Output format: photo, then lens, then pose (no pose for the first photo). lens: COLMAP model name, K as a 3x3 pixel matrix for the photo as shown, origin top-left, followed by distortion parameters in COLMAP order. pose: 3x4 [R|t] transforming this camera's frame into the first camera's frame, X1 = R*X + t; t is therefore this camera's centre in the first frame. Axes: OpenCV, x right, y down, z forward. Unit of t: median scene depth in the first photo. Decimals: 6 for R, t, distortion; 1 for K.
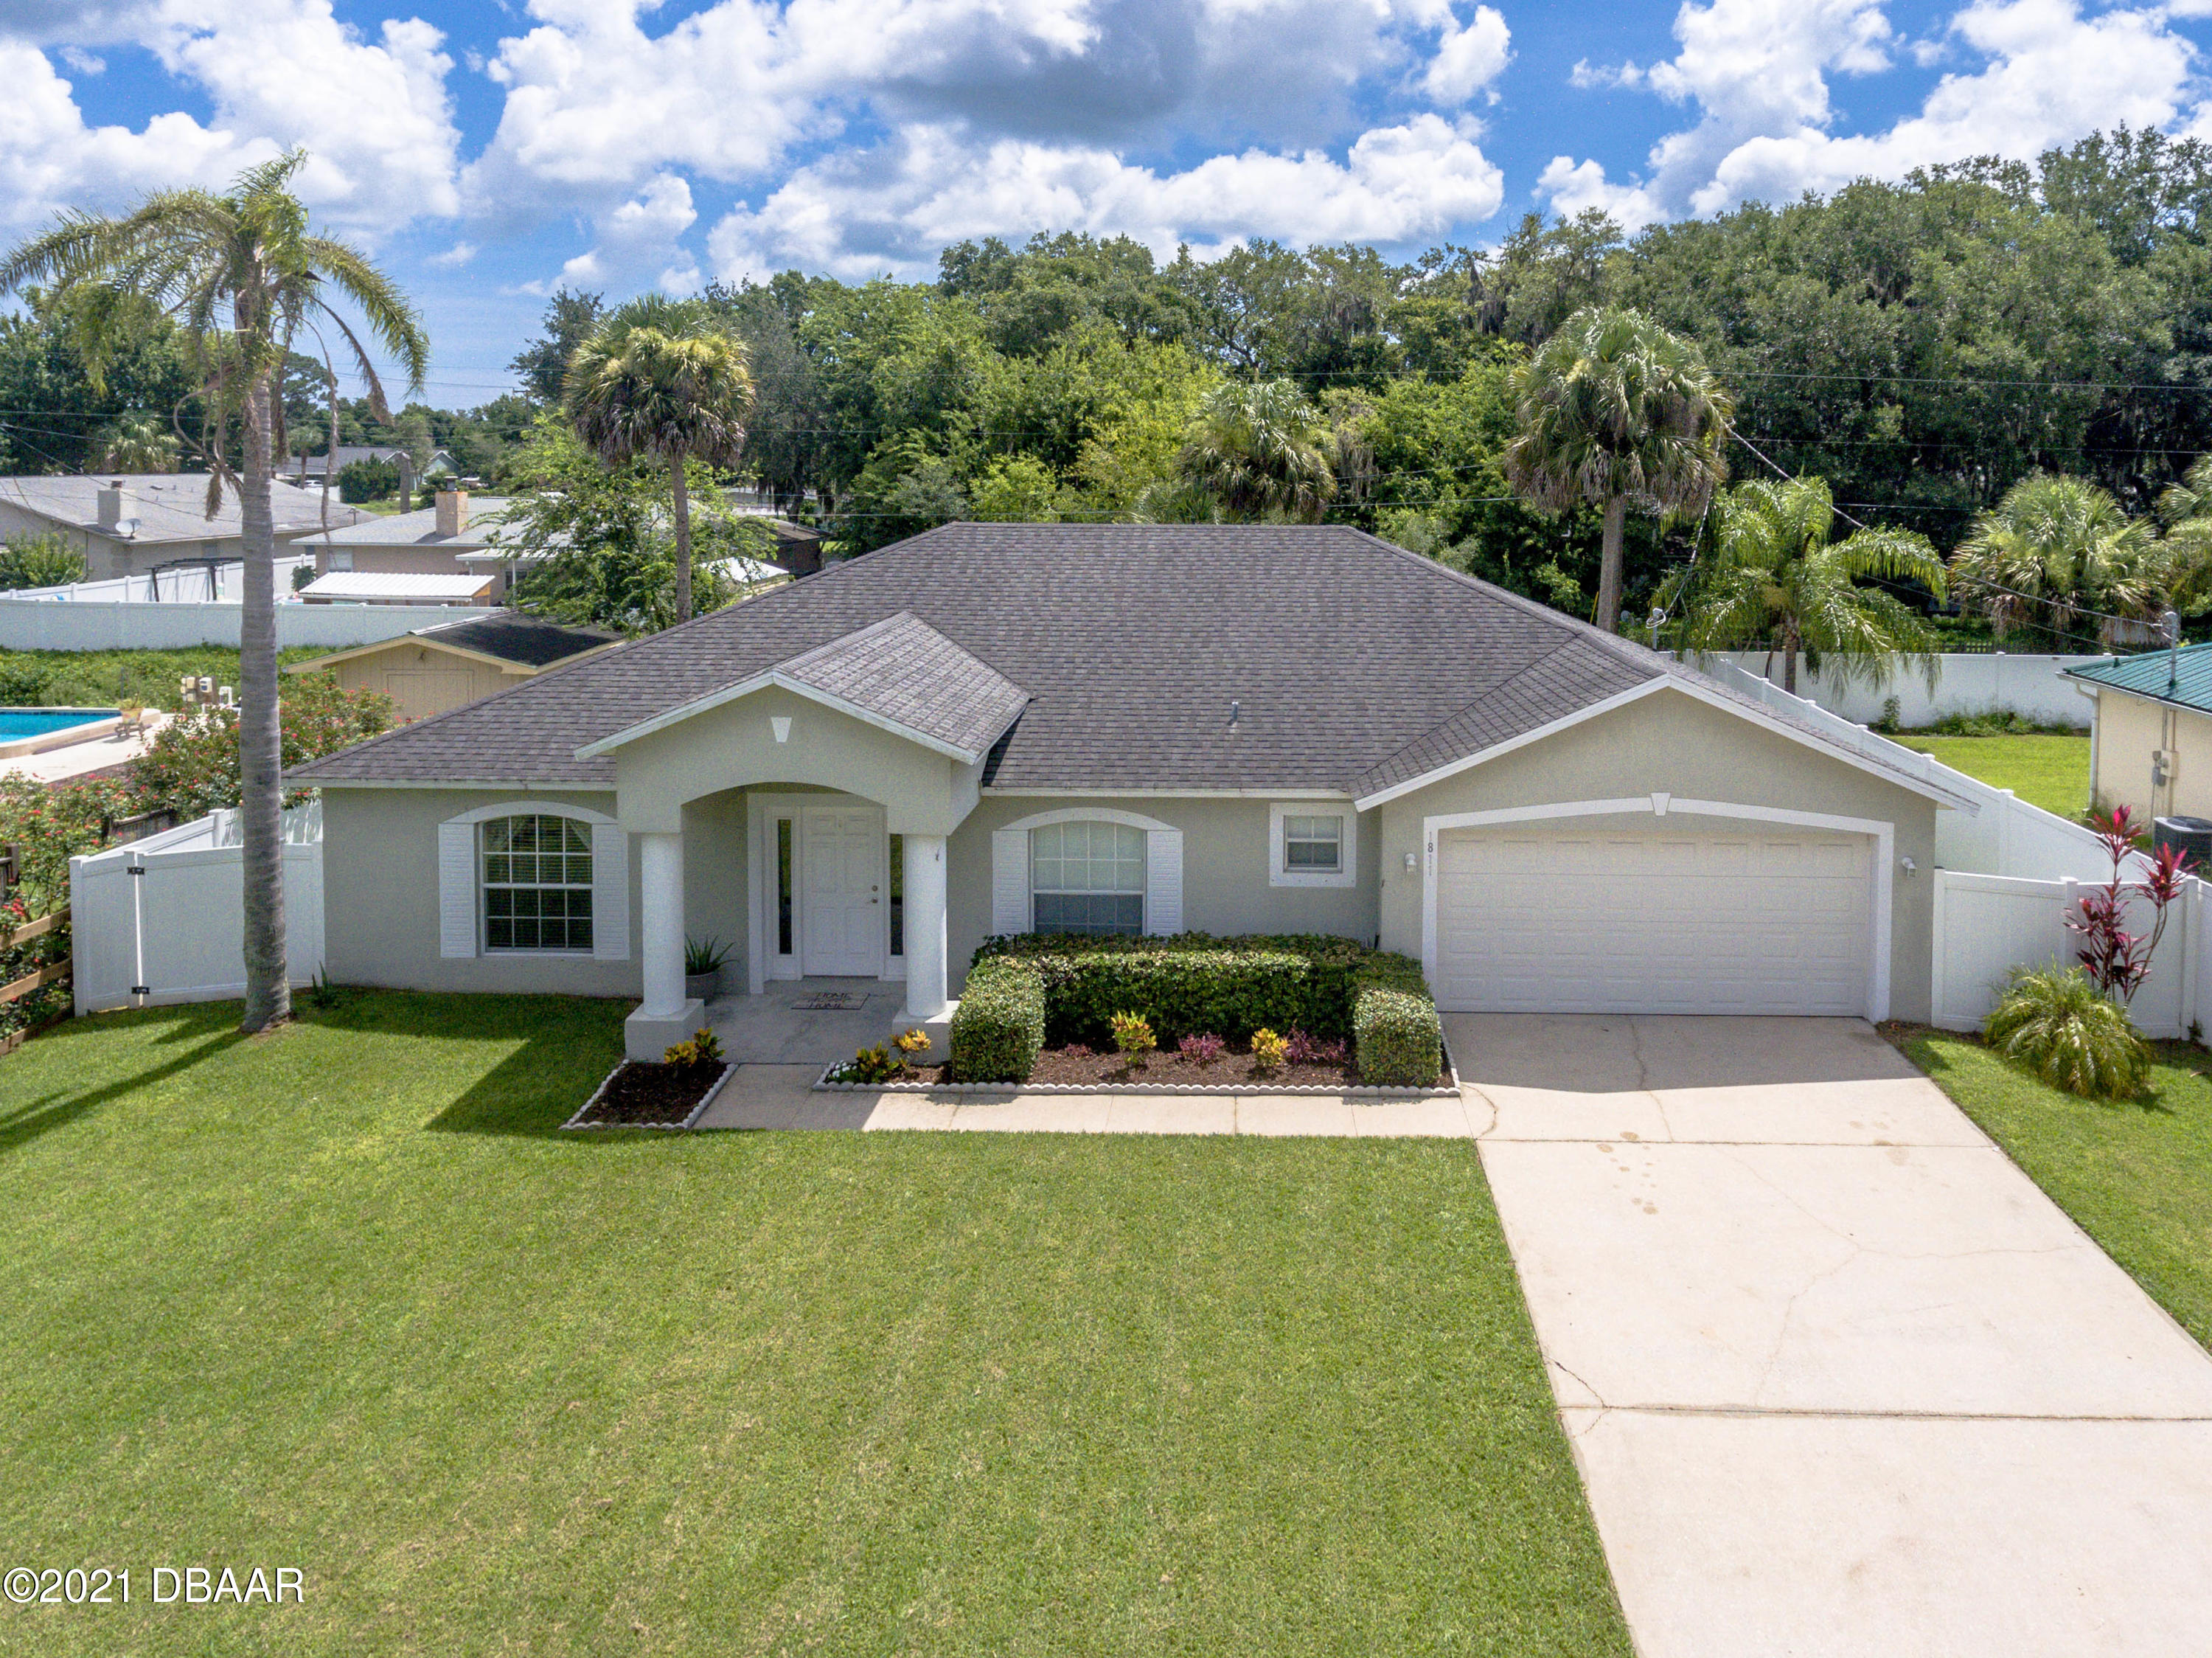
lens RADIAL K [[1541.2, 0, 1226.4], [0, 1541.2, 535.7], [0, 0, 1]] dist [-0.001466, -0.001470]
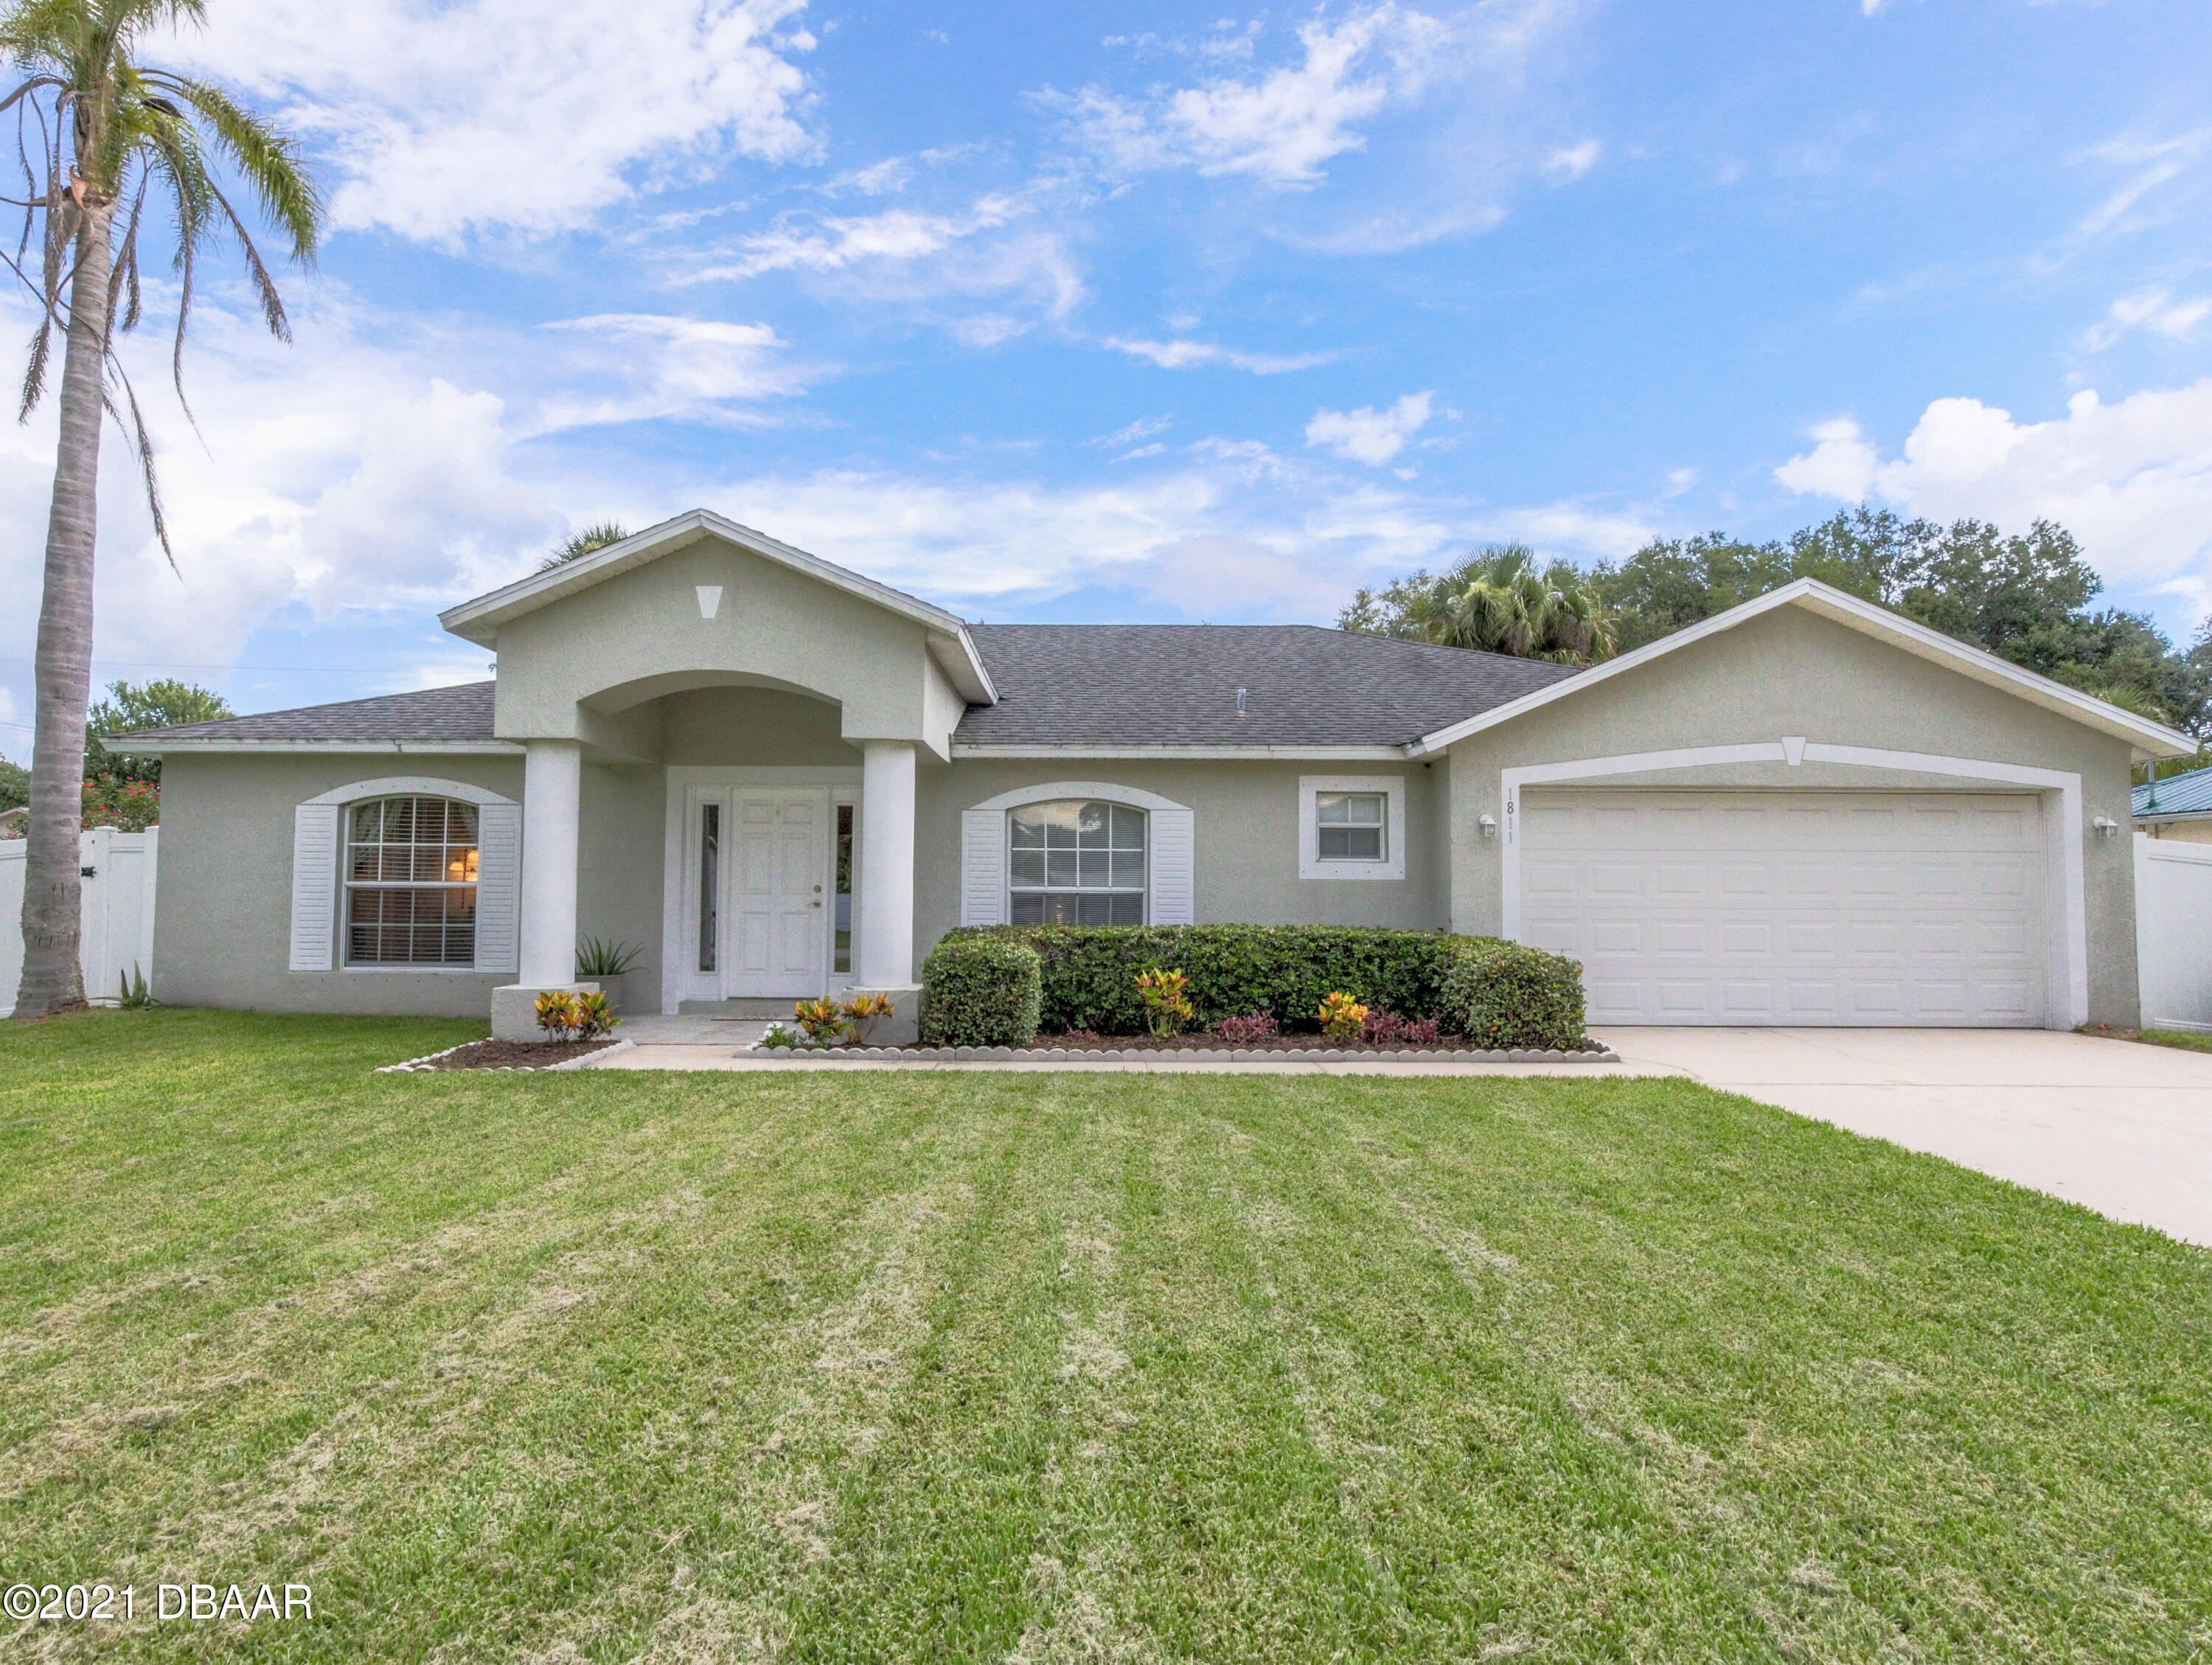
lens RADIAL K [[1182.9, 0, 1068.3], [0, 1182.9, 857.1], [0, 0, 1]] dist [-0.015407, 0.000182]
pose [[0.999999, -0.000020, -0.001426, -0.094465], [-0.000115, 0.995473, -0.095041, 0.275917], [0.001422, 0.095041, 0.995472, 0.373948]]
